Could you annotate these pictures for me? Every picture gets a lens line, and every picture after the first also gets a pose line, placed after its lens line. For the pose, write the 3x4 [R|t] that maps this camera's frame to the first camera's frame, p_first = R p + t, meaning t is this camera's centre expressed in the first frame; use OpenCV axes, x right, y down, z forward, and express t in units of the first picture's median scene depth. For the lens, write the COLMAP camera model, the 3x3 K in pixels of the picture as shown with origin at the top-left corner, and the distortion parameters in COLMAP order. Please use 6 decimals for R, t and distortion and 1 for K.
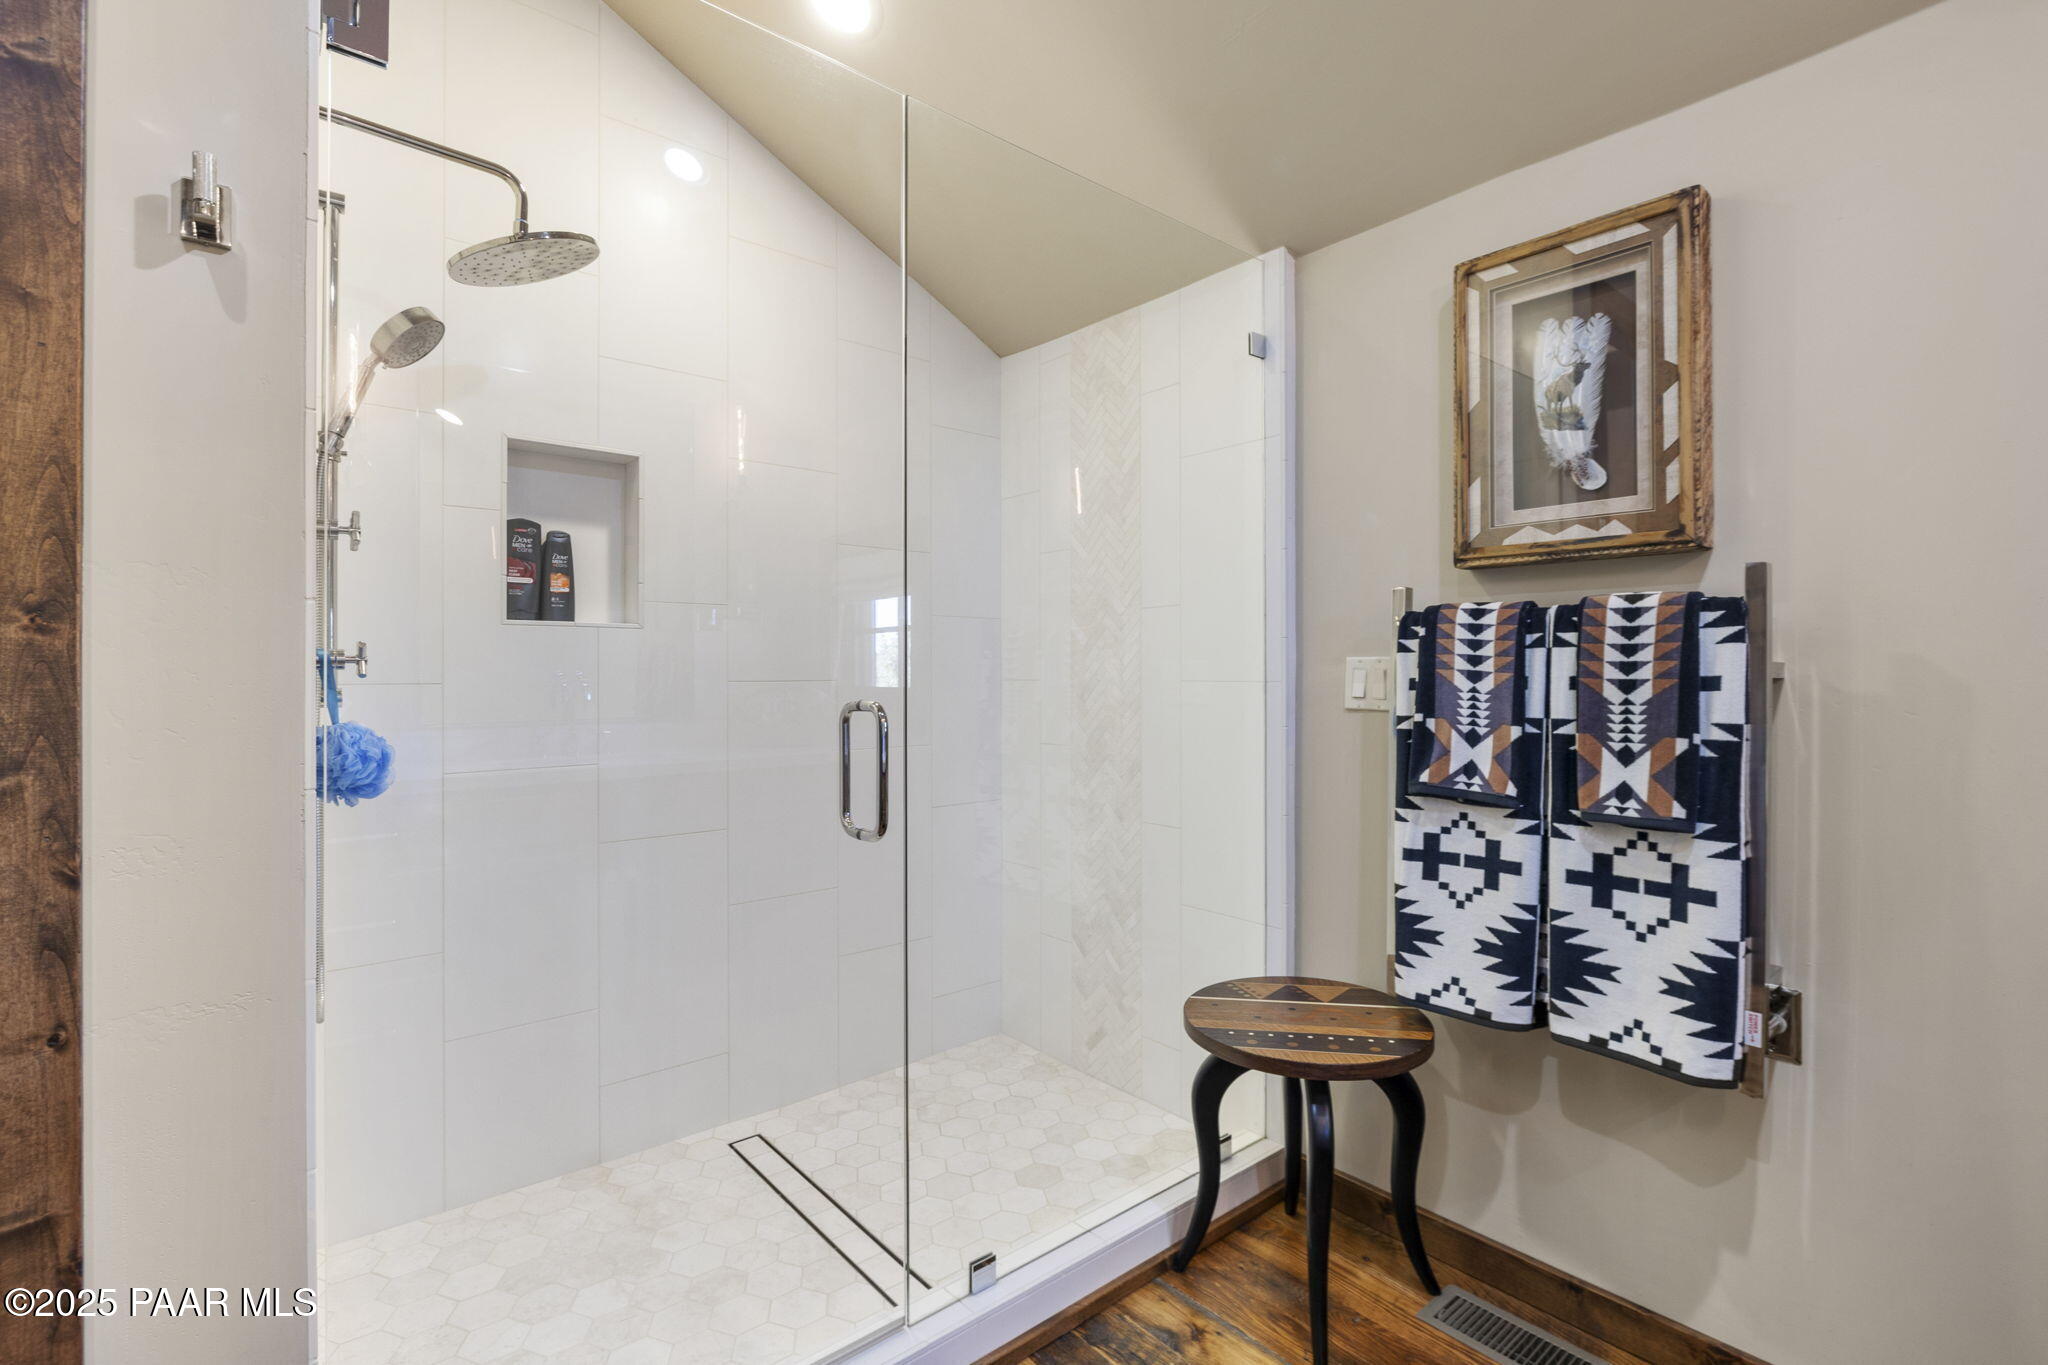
lens RADIAL K [[934.6, 0, 1025.1], [0, 934.6, 671.9], [0, 0, 1]] dist [-0.012215, 0.000352]
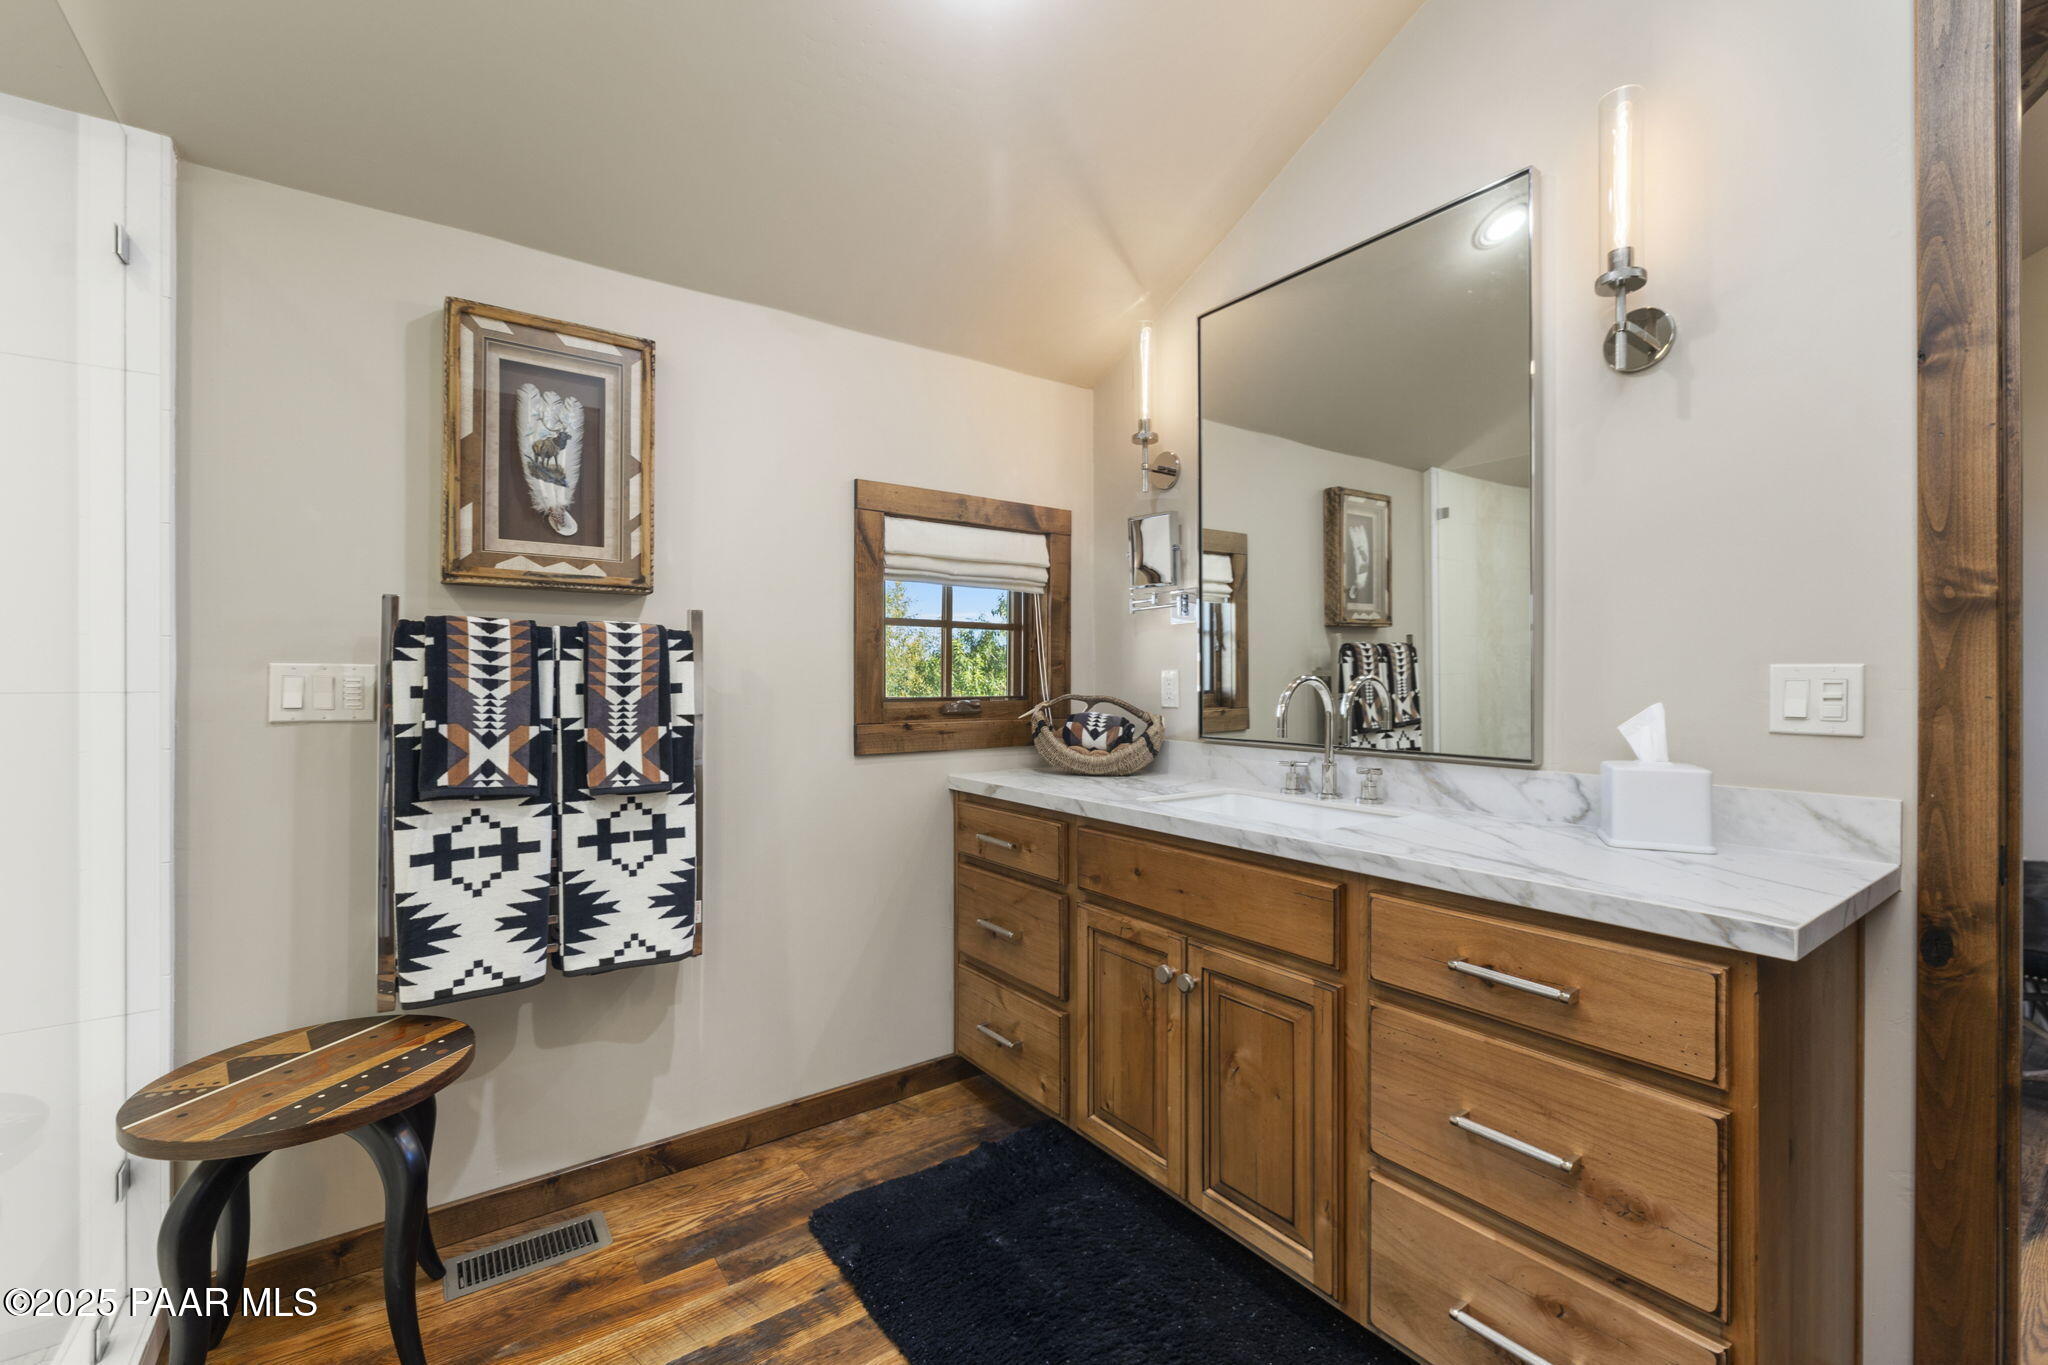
lens RADIAL K [[861.0, 0, 1024.4], [0, 861.0, 683.9], [0, 0, 1]] dist [0.000480, -0.000182]
pose [[0.073573, -0.002932, 0.997286, -0.513519], [-0.000961, 0.999995, 0.003010, 0.000821], [-0.997289, -0.001180, 0.073570, 0.298828]]
